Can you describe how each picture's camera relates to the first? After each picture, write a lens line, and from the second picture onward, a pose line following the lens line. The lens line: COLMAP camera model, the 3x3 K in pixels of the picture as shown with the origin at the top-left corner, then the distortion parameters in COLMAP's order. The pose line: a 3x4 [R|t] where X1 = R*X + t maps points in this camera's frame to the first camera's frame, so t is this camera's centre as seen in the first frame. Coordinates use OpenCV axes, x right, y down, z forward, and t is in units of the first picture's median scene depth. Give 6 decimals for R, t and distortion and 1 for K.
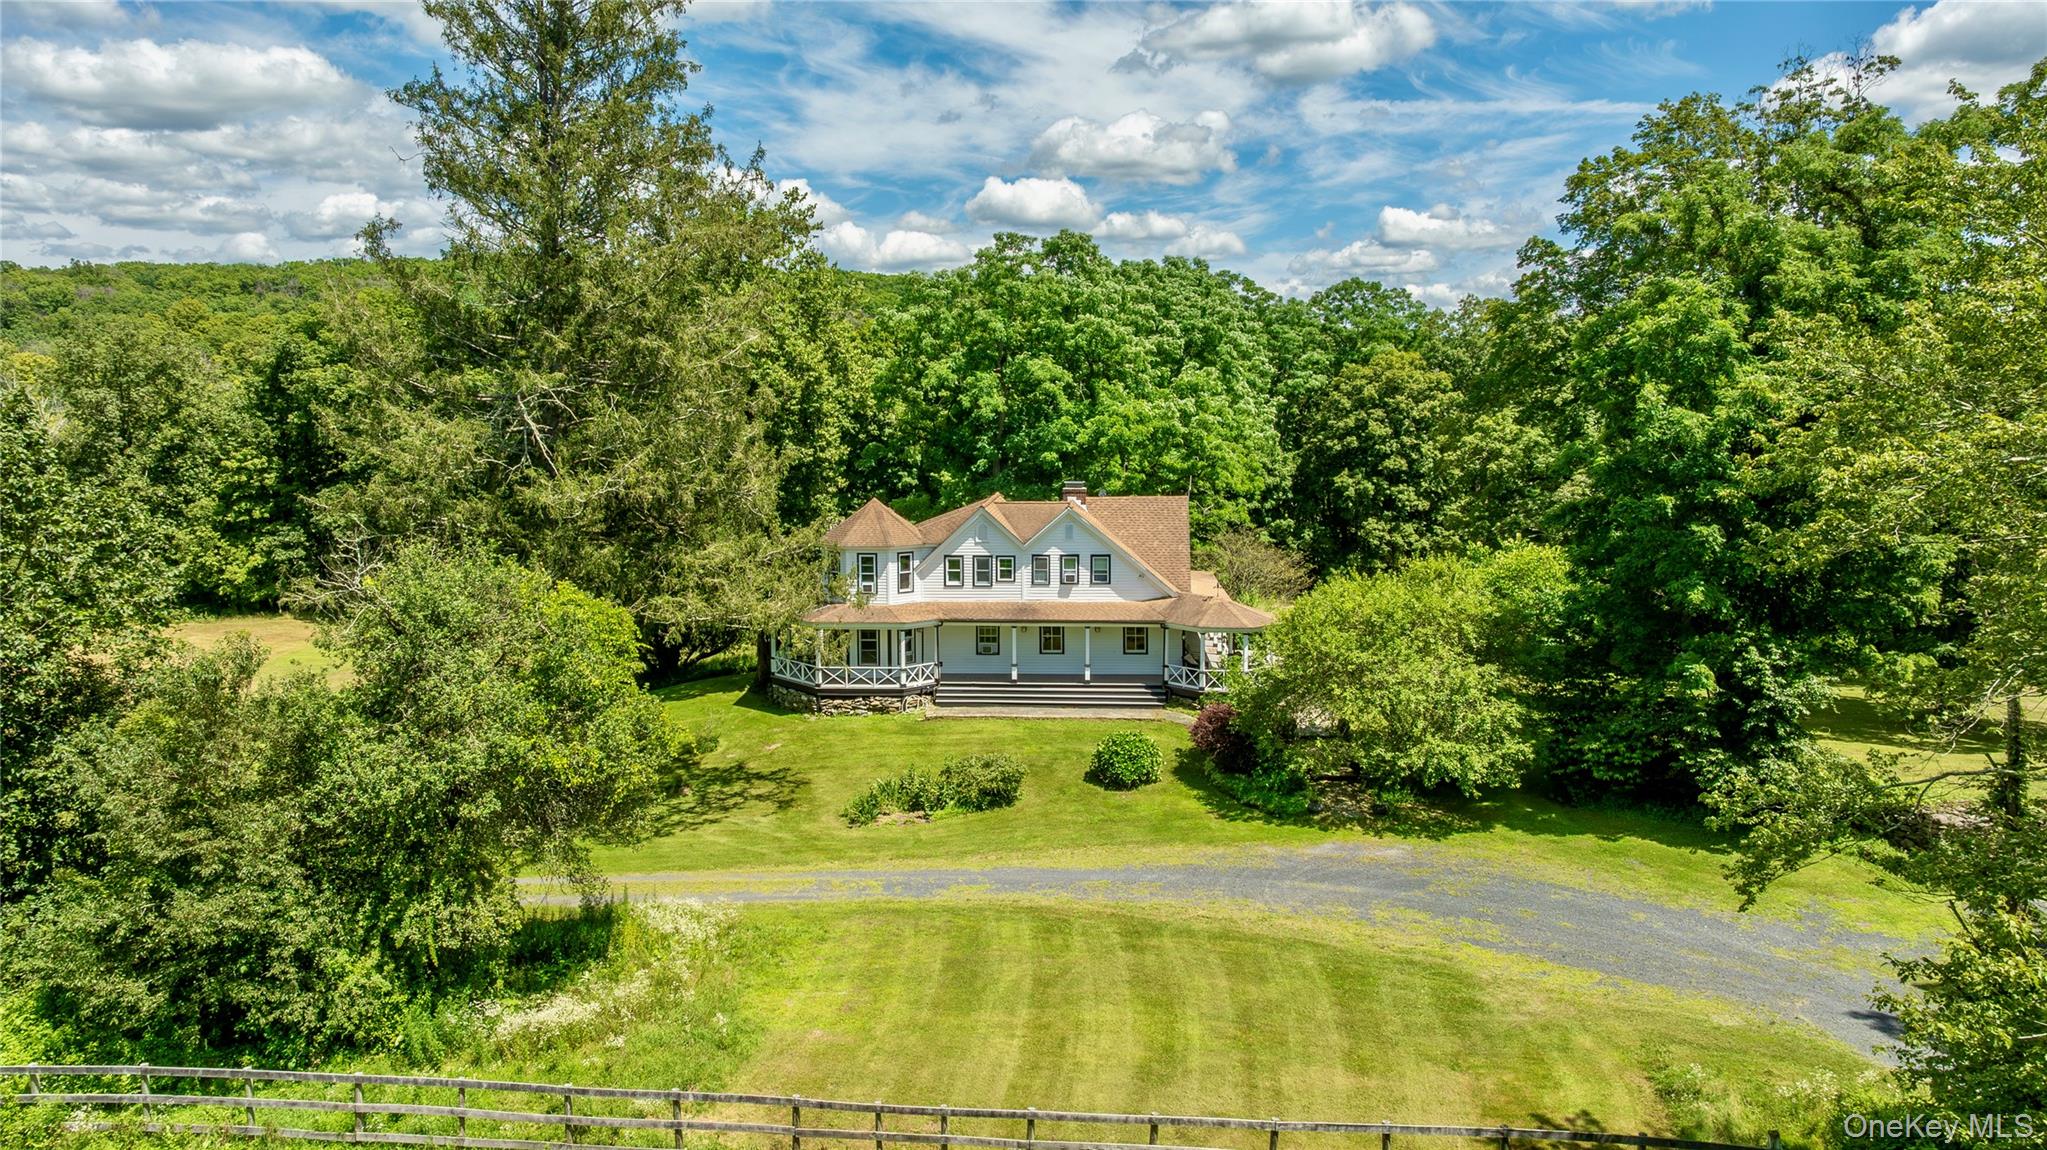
lens RADIAL K [[1459.2, 0, 1022.2], [0, 1459.2, 580.2], [0, 0, 1]] dist [-0.033647, -0.000522]
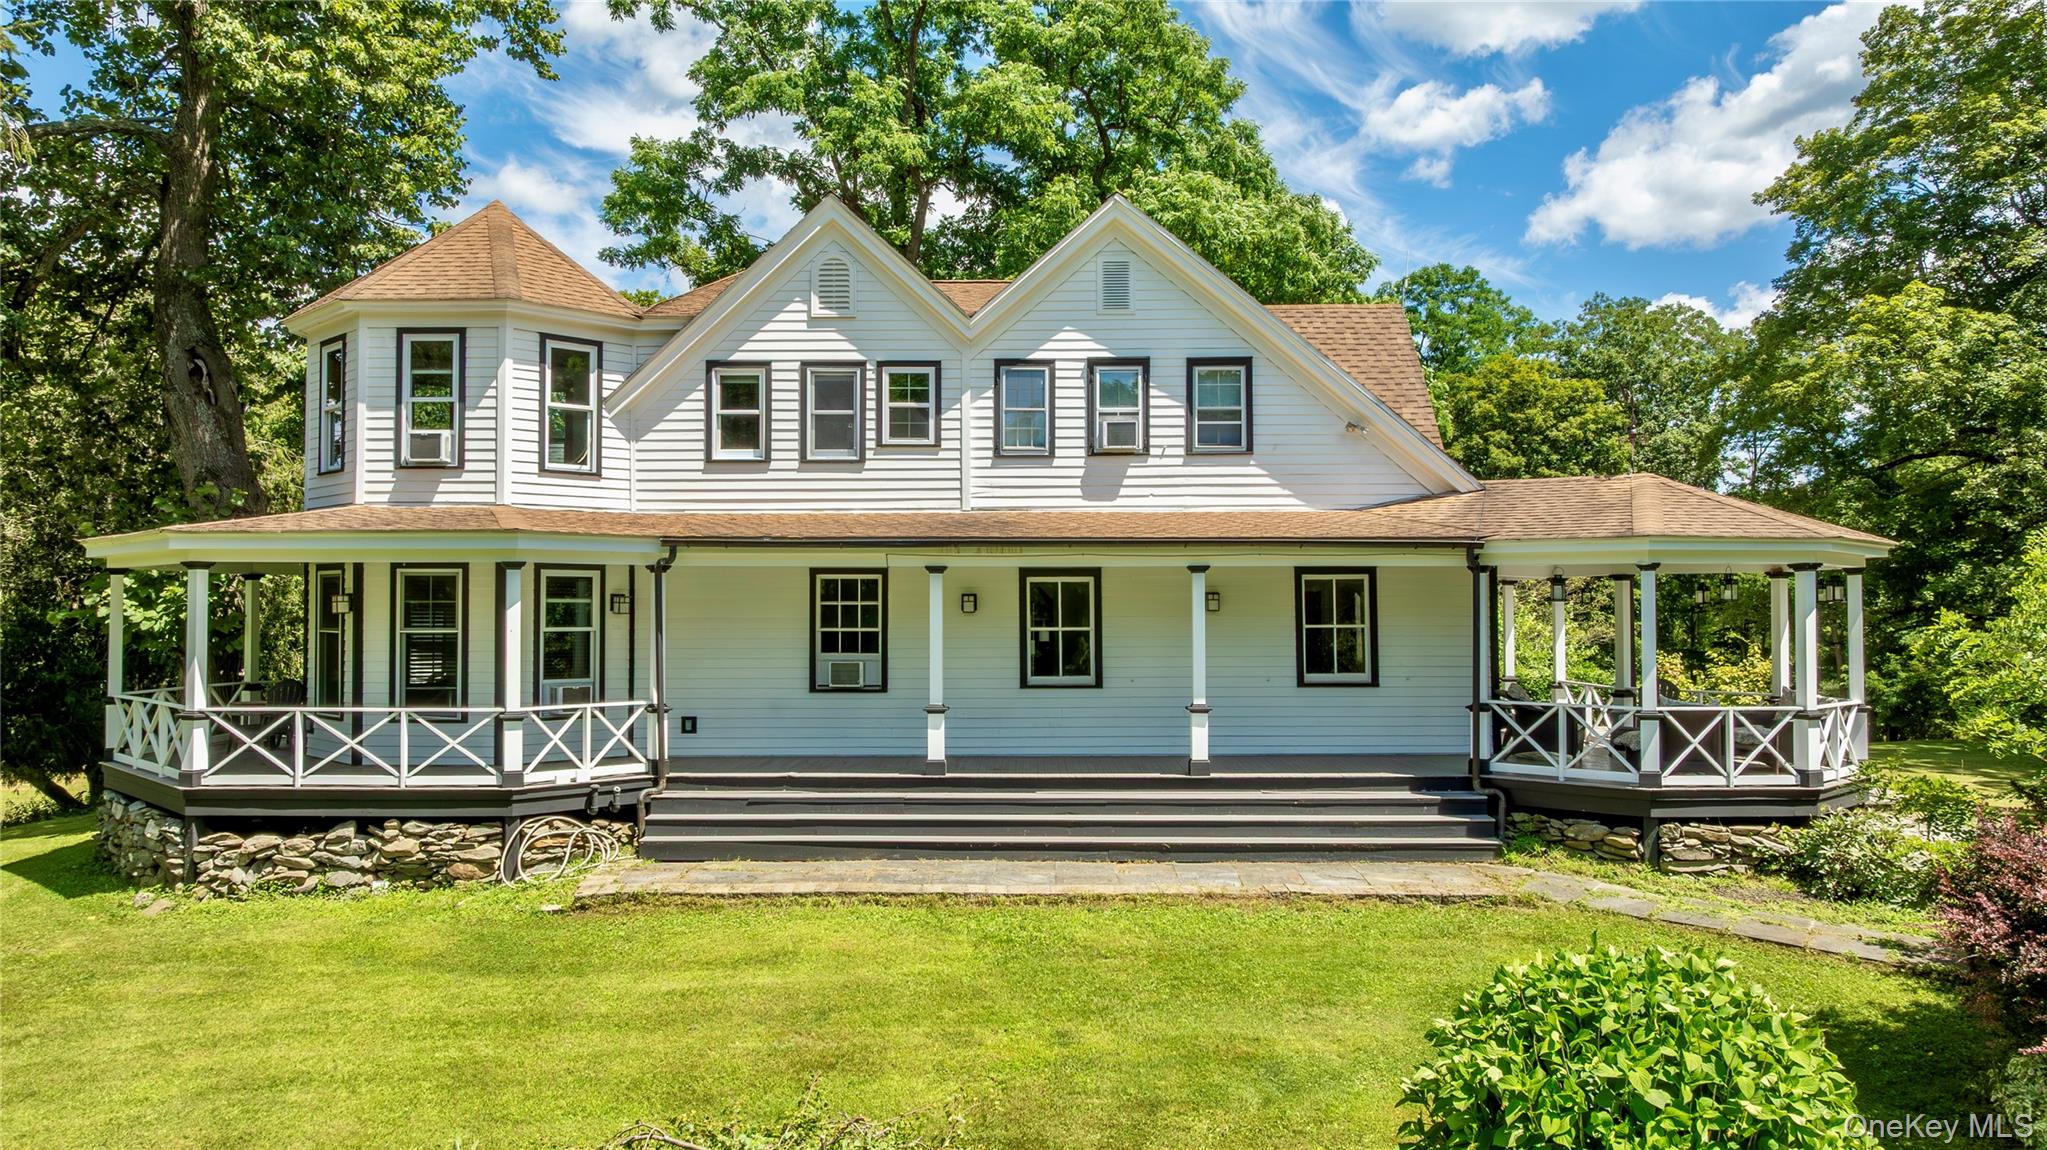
lens RADIAL K [[1459.2, 0, 1025.2], [0, 1459.2, 574.9], [0, 0, 1]] dist [-0.033647, -0.000522]
pose [[0.998617, 0.003419, 0.052459, -0.002960], [0.004029, 0.989970, -0.141221, 0.071159], [-0.052416, 0.141237, 0.988587, 0.710768]]
